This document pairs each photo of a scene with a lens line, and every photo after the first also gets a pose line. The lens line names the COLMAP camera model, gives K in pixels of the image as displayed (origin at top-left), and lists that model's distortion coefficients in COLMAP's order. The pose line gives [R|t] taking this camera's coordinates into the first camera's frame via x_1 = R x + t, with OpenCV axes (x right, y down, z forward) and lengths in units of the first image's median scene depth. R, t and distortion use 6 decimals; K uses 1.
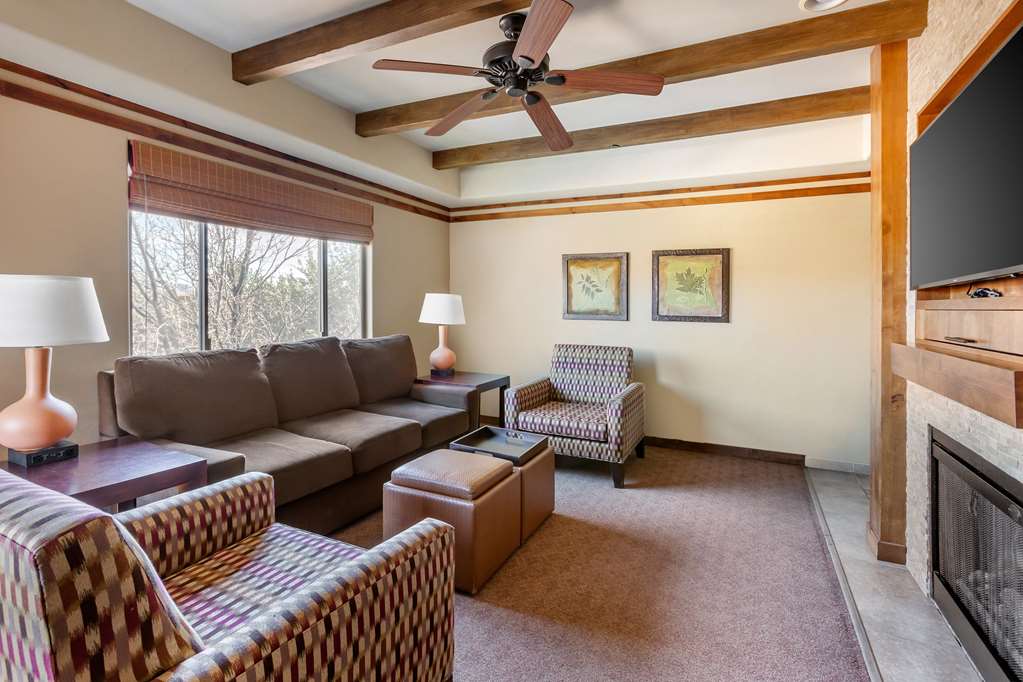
lens RADIAL K [[485.1, 0, 503.9], [0, 485.1, 305.9], [0, 0, 1]] dist [-0.000228, 0.000155]
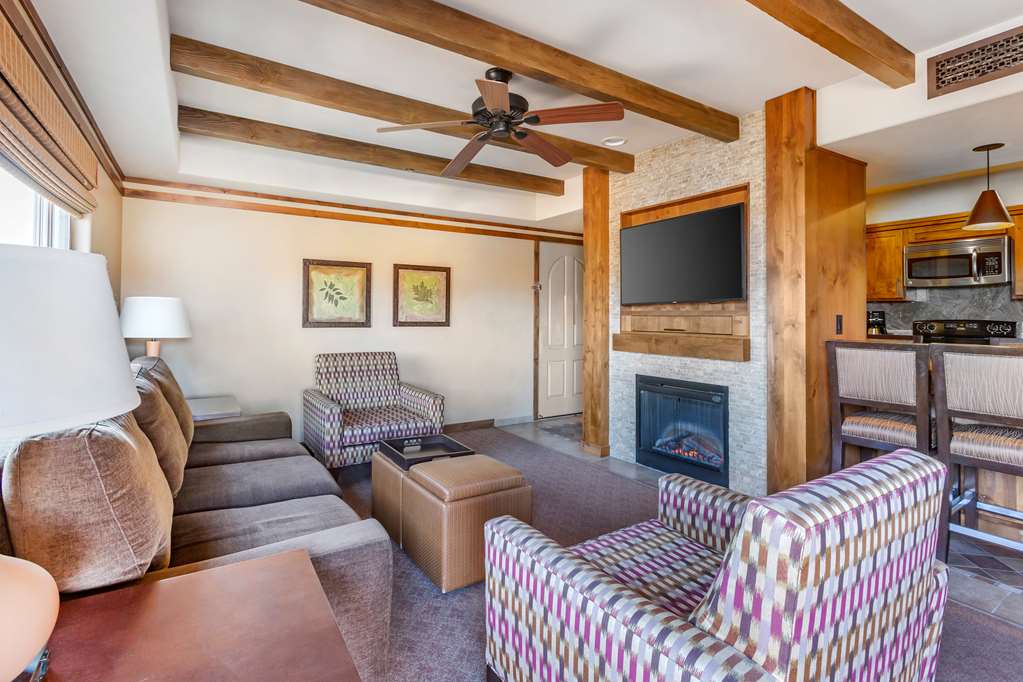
lens RADIAL K [[485.1, 0, 475.3], [0, 485.1, 310.5], [0, 0, 1]] dist [-0.000228, 0.000155]
pose [[0.553278, -0.000689, 0.832997, -0.521493], [0.002145, 0.999998, -0.000598, -0.005009], [-0.832994, 0.002118, 0.553278, 0.226143]]
